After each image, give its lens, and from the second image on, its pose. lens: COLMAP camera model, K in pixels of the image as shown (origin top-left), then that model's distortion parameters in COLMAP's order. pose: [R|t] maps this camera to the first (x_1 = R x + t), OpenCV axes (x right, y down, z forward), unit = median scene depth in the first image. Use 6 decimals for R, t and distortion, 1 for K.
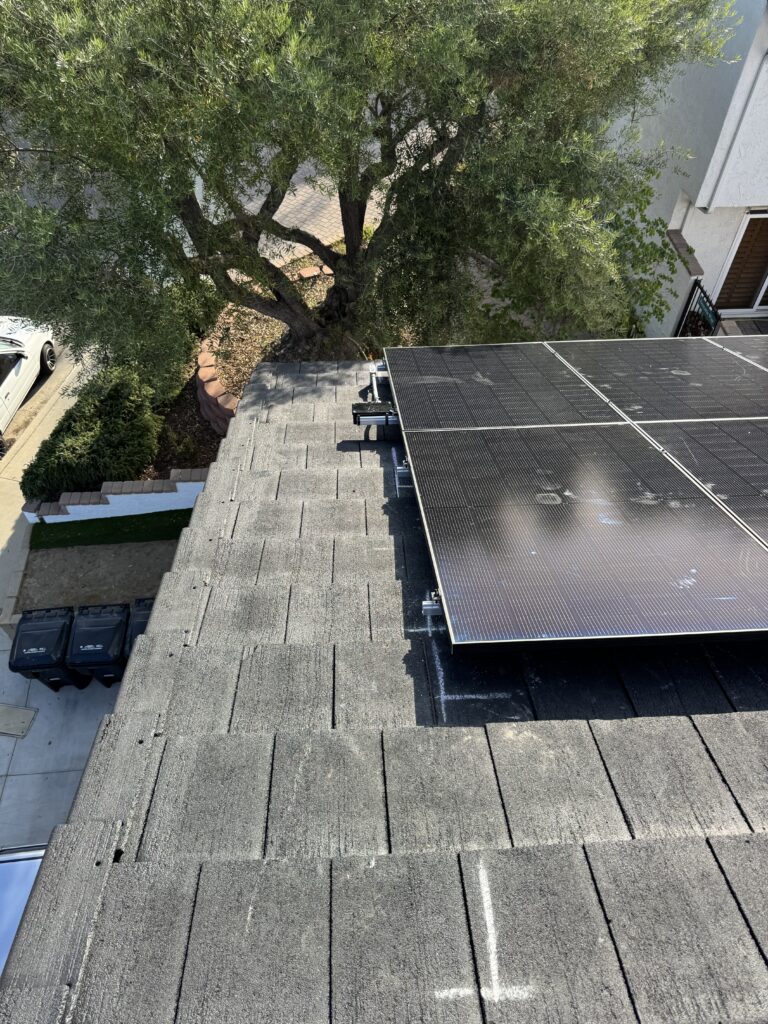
lens RADIAL K [[717.4, 0, 384.0], [0, 717.4, 512.0], [0, 0, 1]] dist [0.071359, -0.091234]
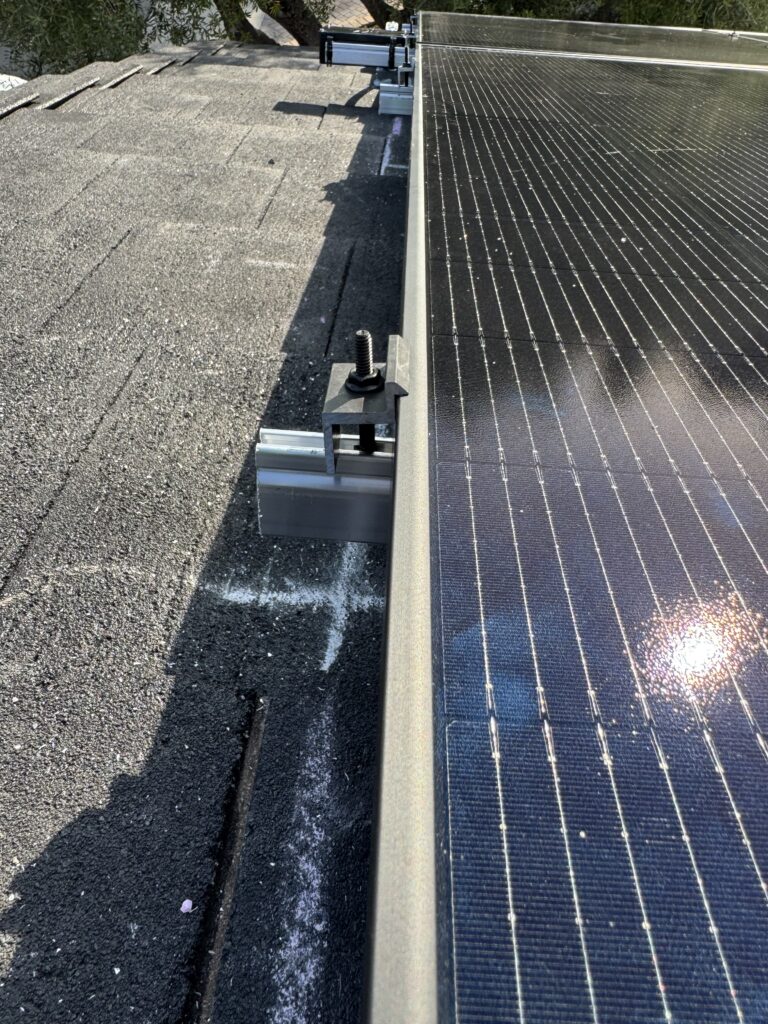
lens RADIAL K [[715.2, 0, 384.0], [0, 715.2, 512.0], [0, 0, 1]] dist [0.001181, 0.000431]
pose [[0.993433, 0.110263, -0.030551, 0.076431], [-0.101852, 0.973881, 0.202933, 0.104671], [0.052129, -0.198488, 0.978716, 0.827119]]
